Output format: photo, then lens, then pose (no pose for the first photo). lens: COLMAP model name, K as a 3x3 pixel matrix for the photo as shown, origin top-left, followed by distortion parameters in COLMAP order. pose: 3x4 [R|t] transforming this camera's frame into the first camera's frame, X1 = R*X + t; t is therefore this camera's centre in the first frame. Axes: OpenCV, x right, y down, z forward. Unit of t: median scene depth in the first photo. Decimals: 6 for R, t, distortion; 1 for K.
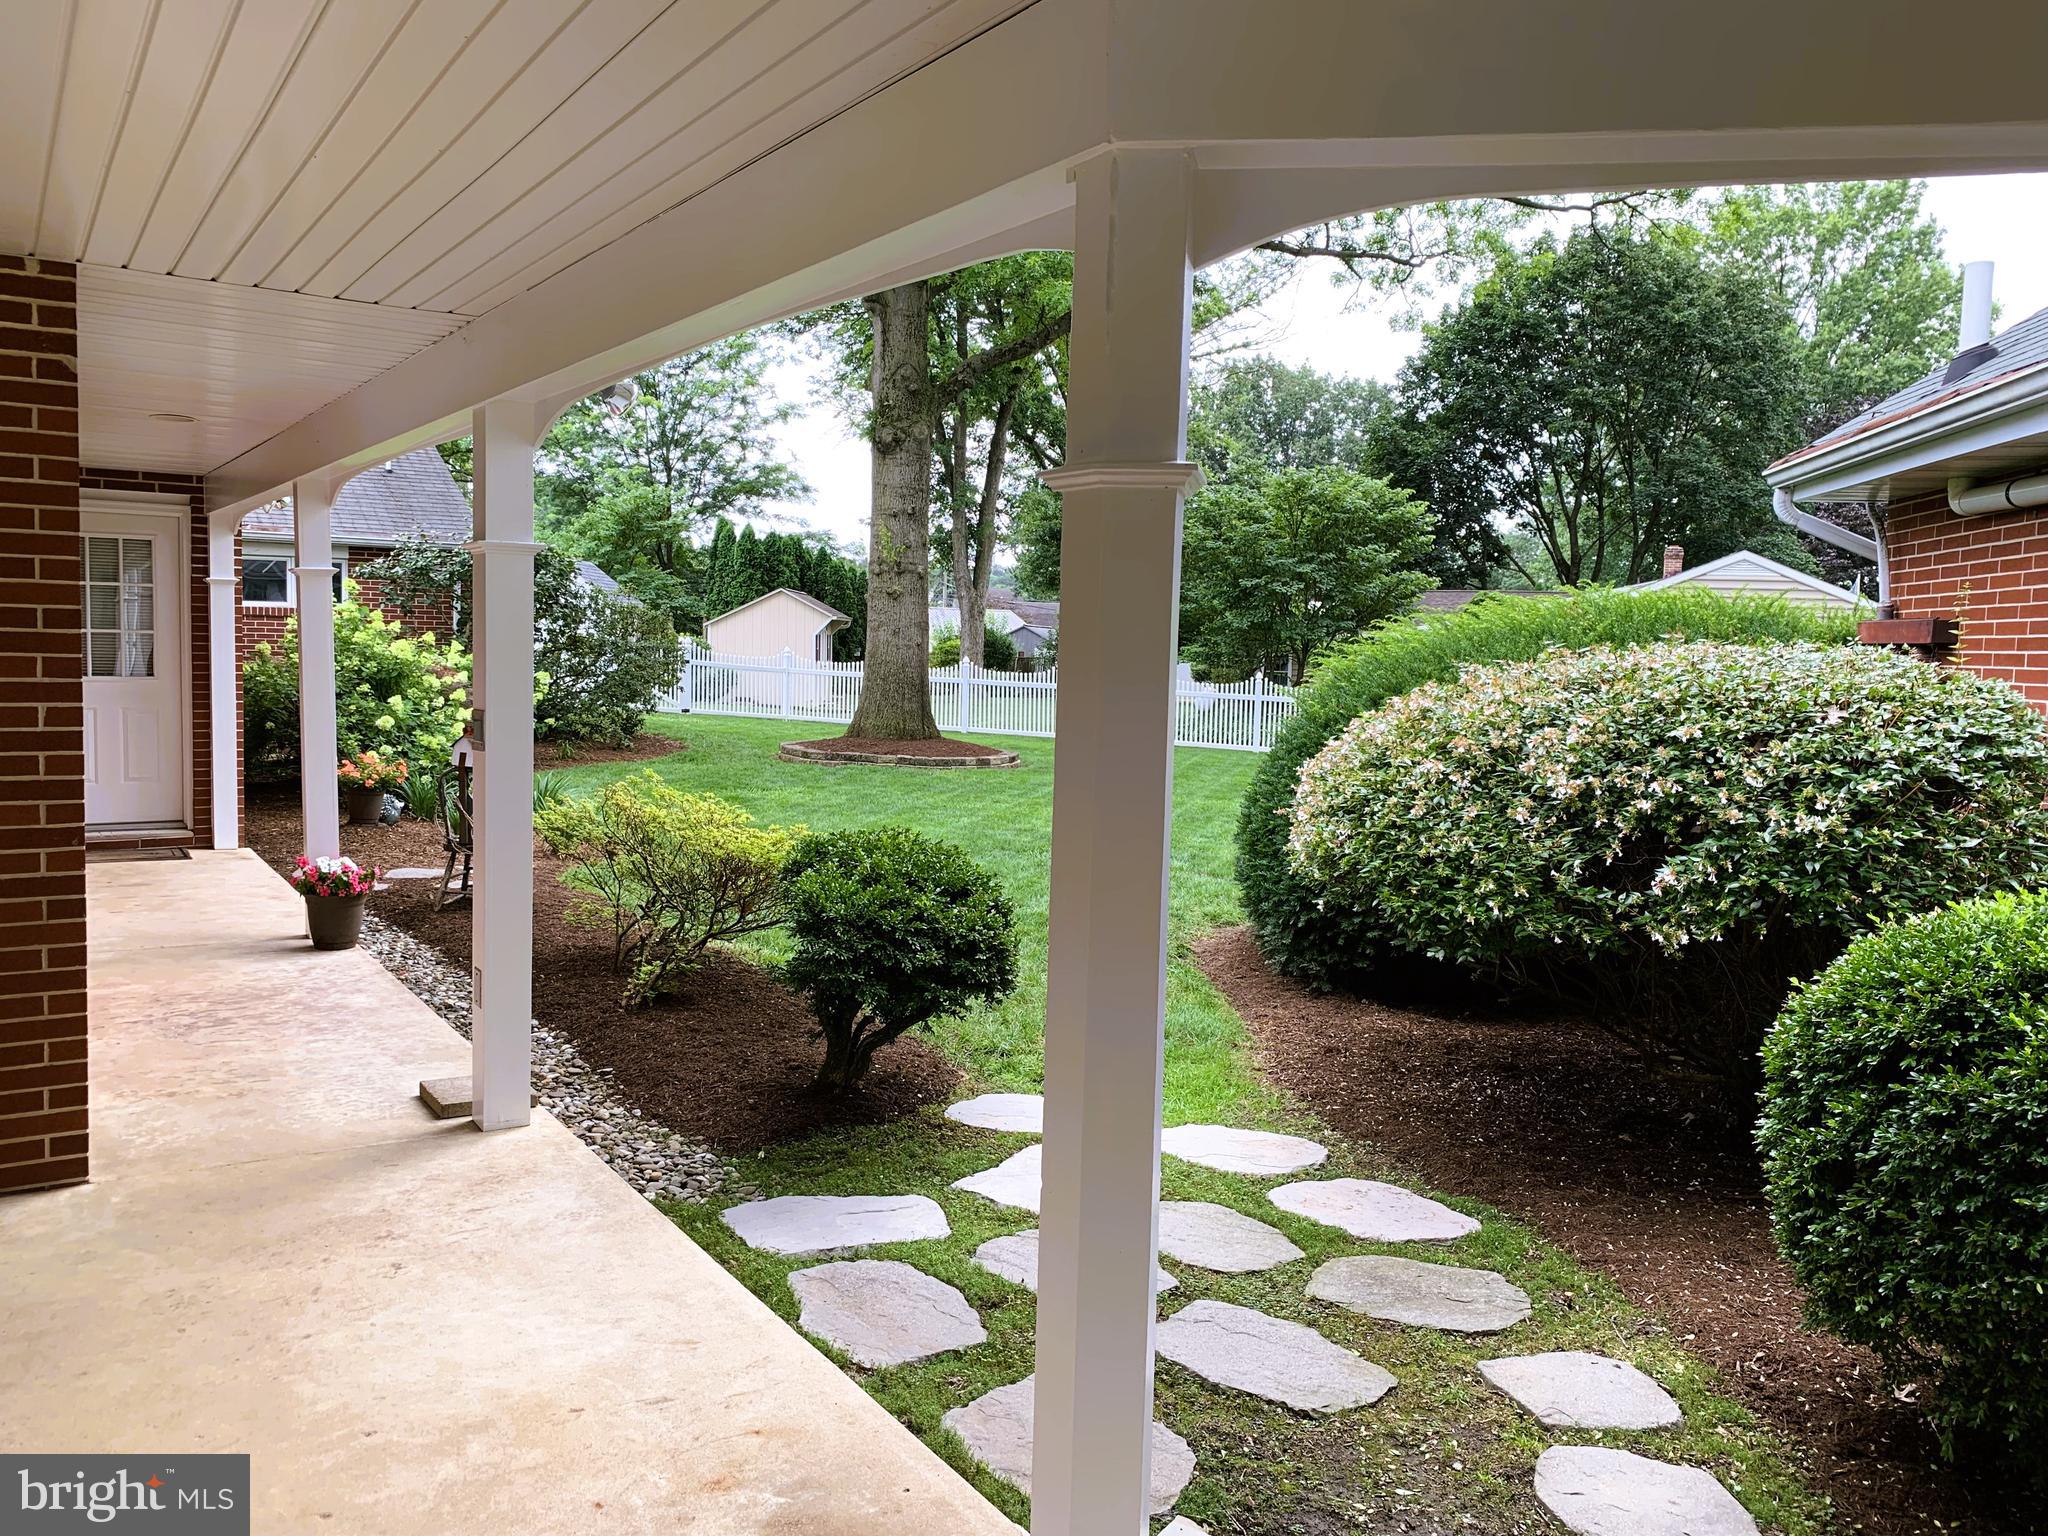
lens RADIAL K [[1568.7, 0, 1025.2], [0, 1568.7, 759.5], [0, 0, 1]] dist [0.050613, -0.052760]
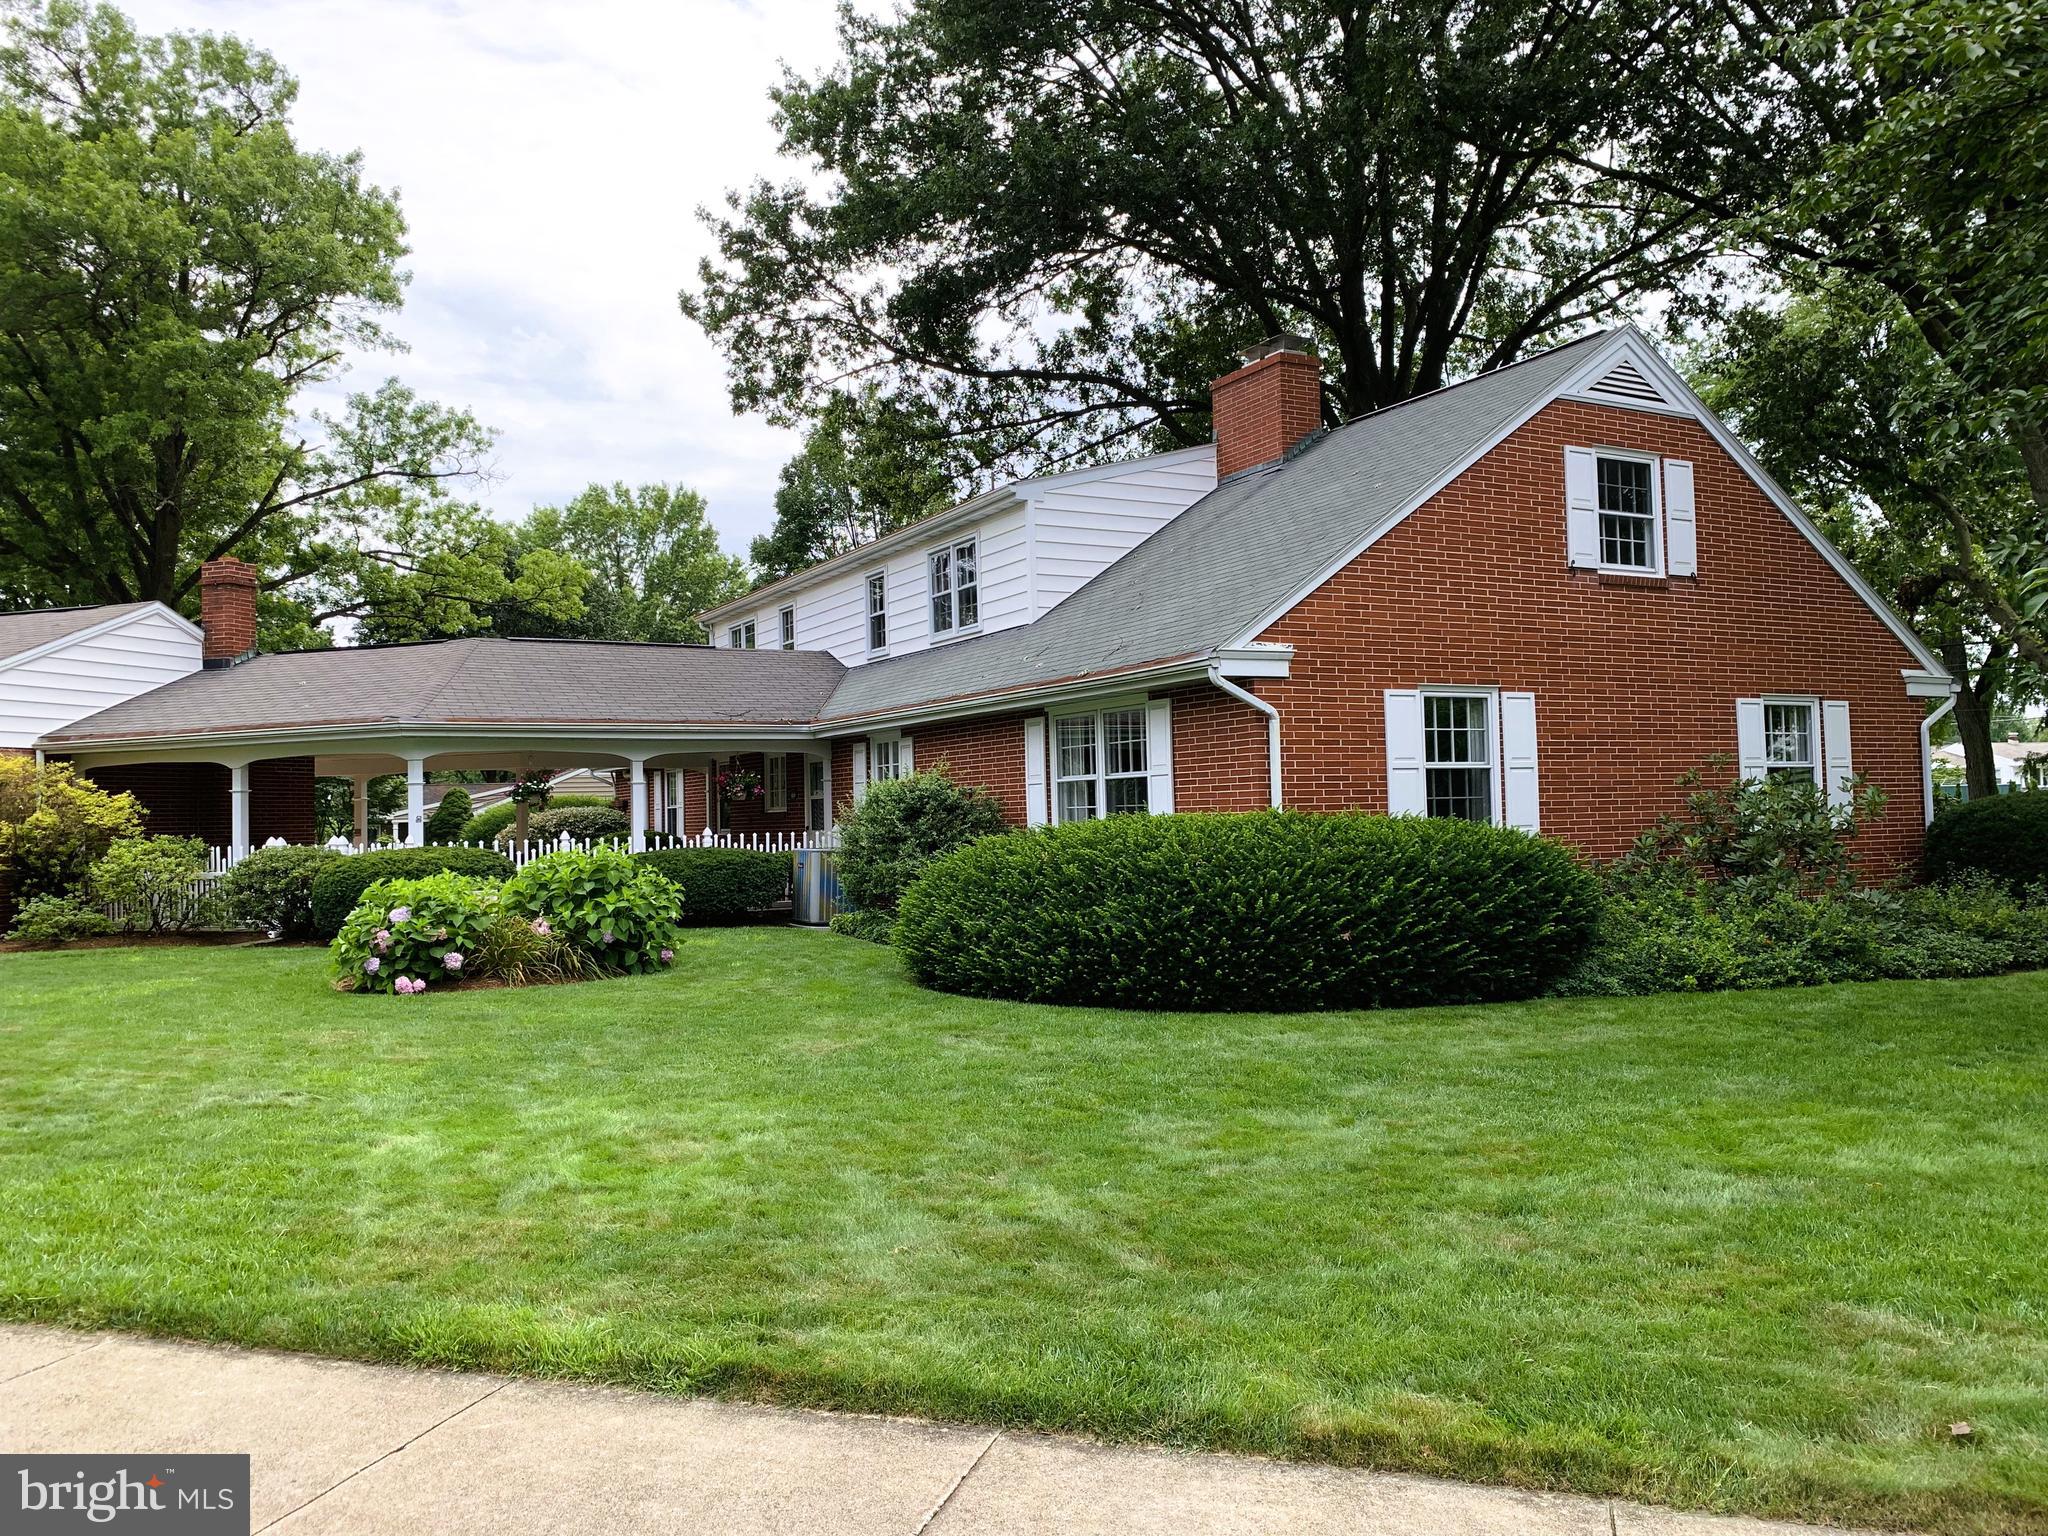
lens RADIAL K [[1568.7, 0, 1016.3], [0, 1568.7, 764.3], [0, 0, 1]] dist [0.050613, -0.052760]
pose [[0.782794, -0.016750, 0.622056, -0.300017], [0.086191, 0.992921, -0.081727, 0.060992], [-0.616283, 0.117591, 0.778696, -0.721102]]
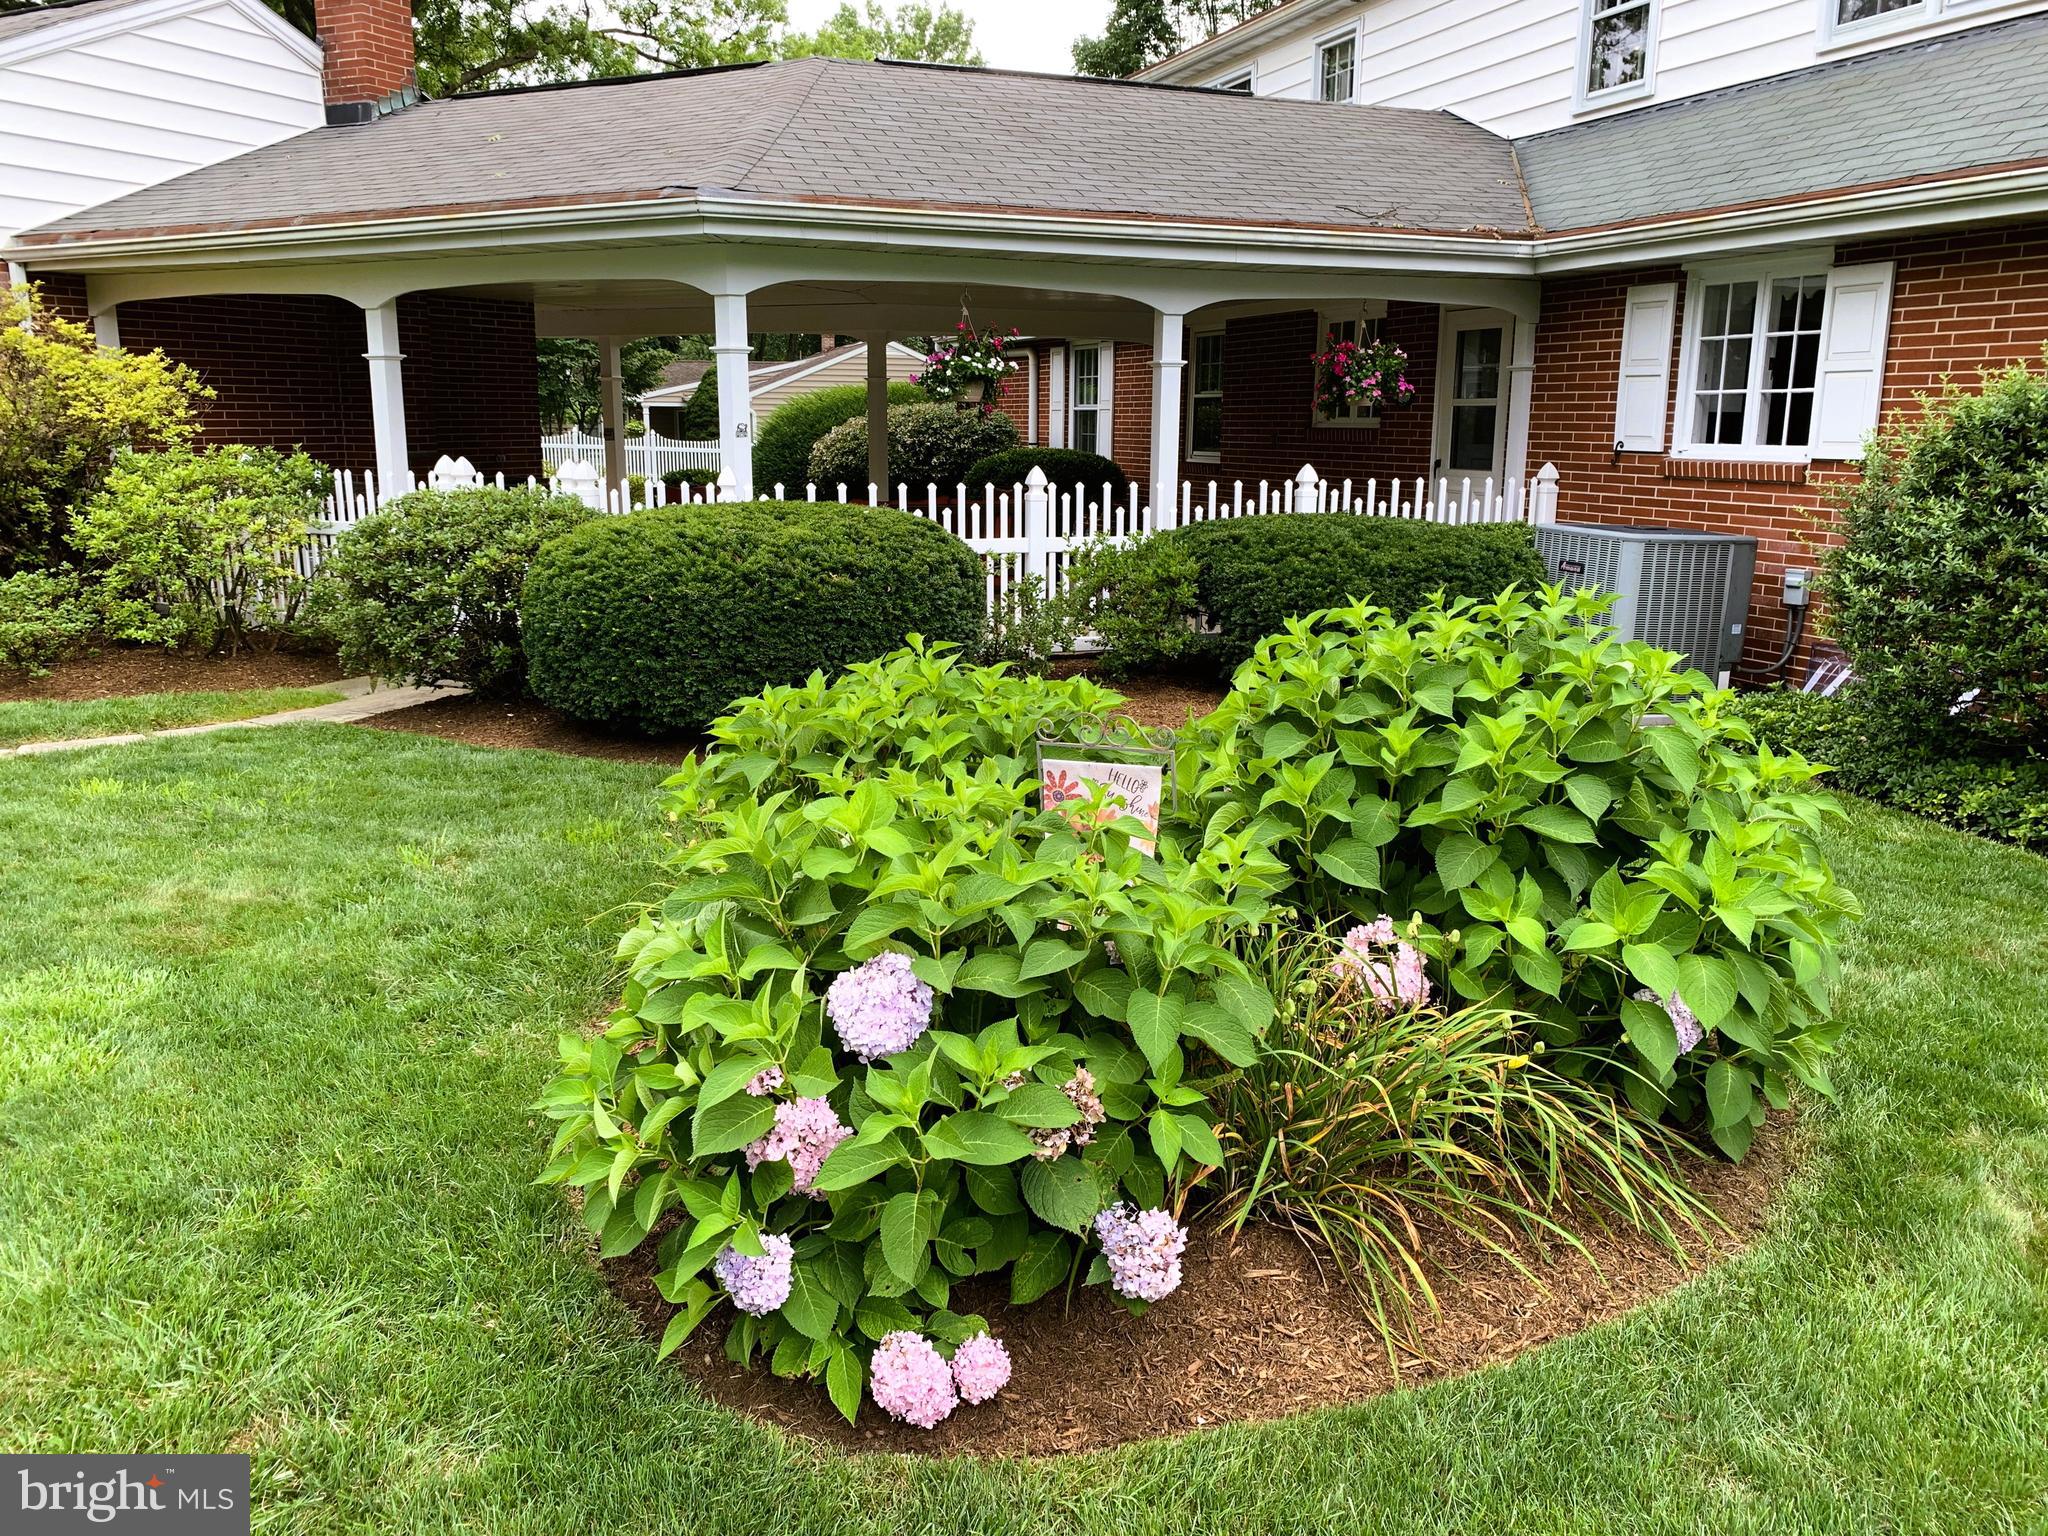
lens RADIAL K [[1568.7, 0, 1028.4], [0, 1568.7, 760.4], [0, 0, 1]] dist [0.050613, -0.052760]
pose [[0.860391, -0.123940, 0.494335, -0.199922], [0.049958, 0.985817, 0.160214, 0.026664], [-0.507181, -0.113150, 0.854380, -0.360325]]
